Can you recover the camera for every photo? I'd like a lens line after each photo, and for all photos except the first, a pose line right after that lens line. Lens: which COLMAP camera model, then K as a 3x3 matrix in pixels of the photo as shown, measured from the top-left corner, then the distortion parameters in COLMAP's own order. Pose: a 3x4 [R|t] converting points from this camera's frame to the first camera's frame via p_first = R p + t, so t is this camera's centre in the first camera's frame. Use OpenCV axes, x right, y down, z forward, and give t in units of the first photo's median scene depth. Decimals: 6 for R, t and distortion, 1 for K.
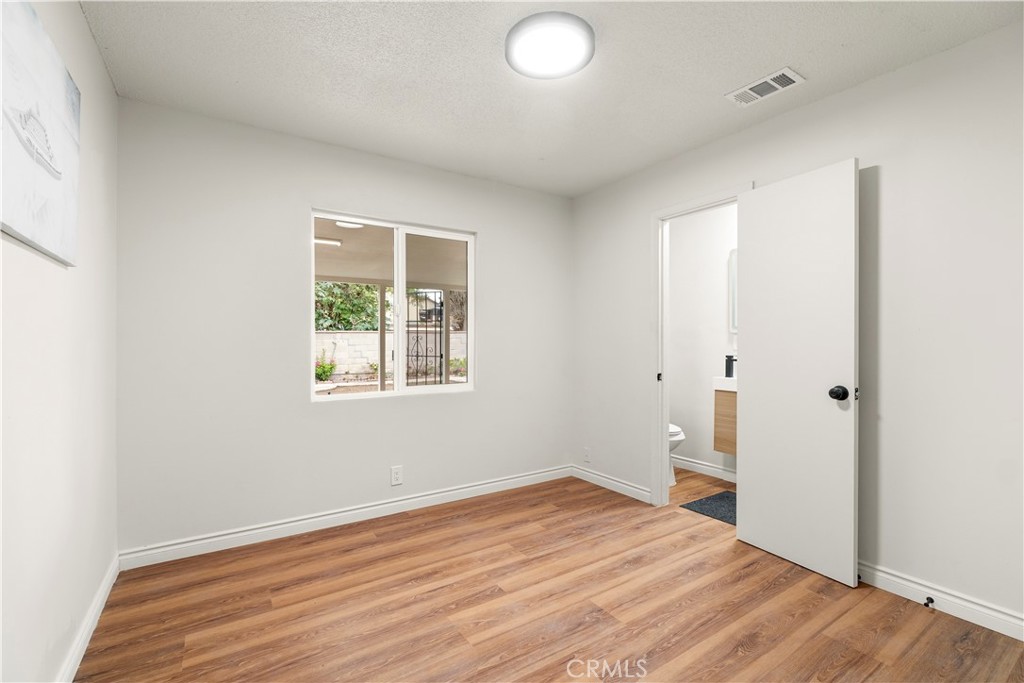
lens RADIAL K [[448.7, 0, 510.2], [0, 448.7, 342.1], [0, 0, 1]] dist [-0.010355, 0.001280]
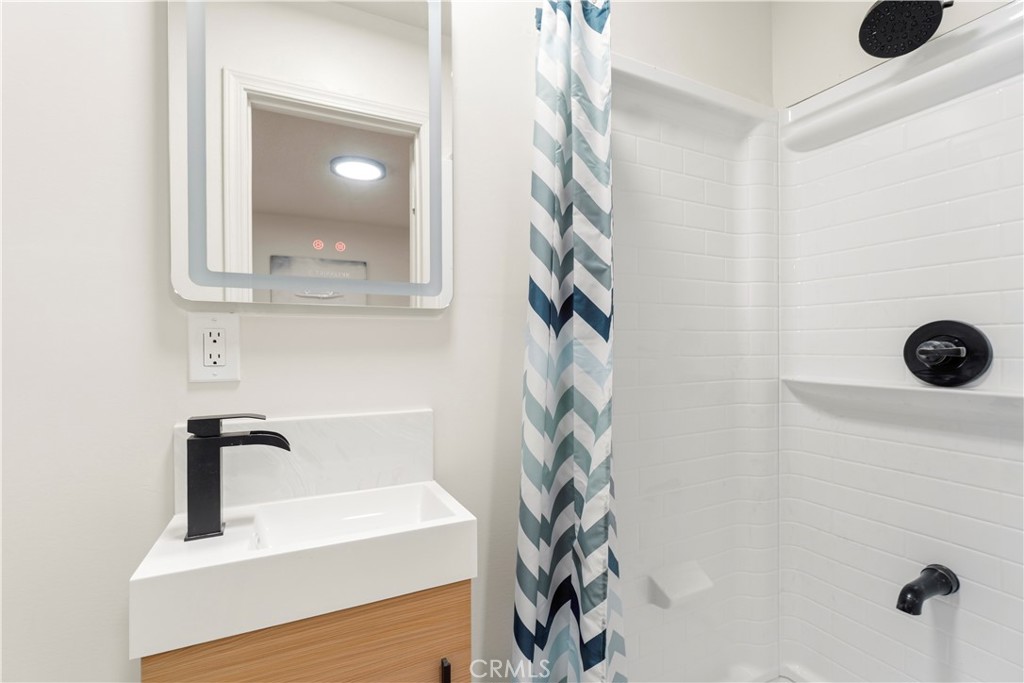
lens RADIAL K [[448.7, 0, 510.2], [0, 448.7, 346.4], [0, 0, 1]] dist [-0.010355, 0.001280]
pose [[0.116856, -0.006239, 0.993129, 0.316481], [-0.003700, 0.999971, 0.006718, -0.002394], [-0.993142, -0.004460, 0.116829, 0.845096]]
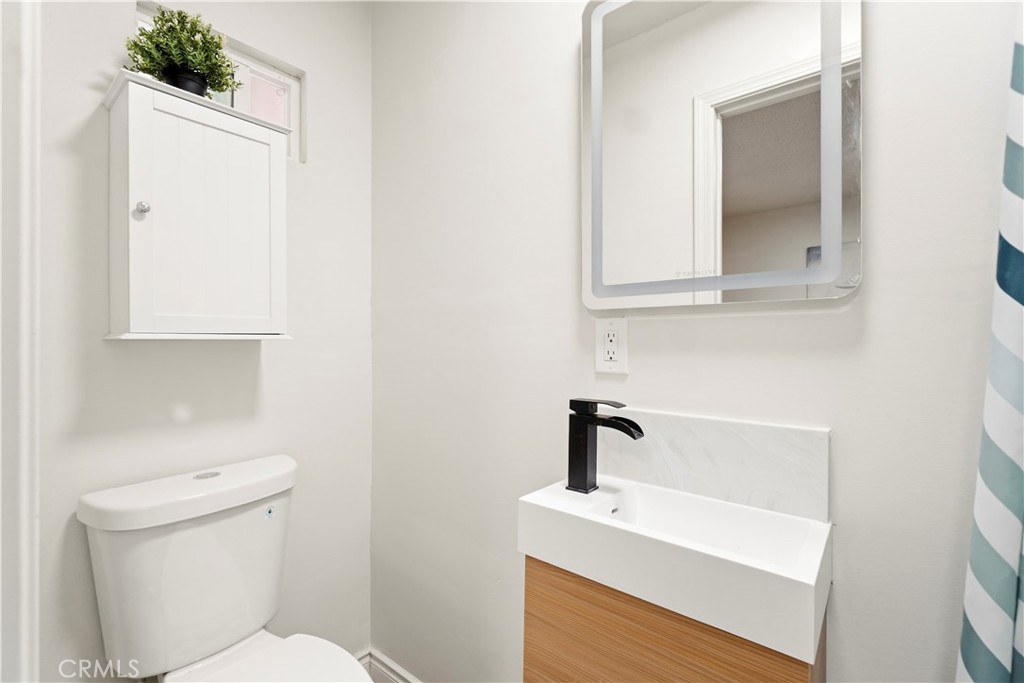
lens RADIAL K [[448.7, 0, 510.7], [0, 448.7, 337.3], [0, 0, 1]] dist [-0.010355, 0.001280]
pose [[0.952745, 0.003278, 0.303754, 0.374971], [-0.002580, 0.999993, -0.002697, -0.004224], [-0.303761, 0.001786, 0.952747, 0.773063]]
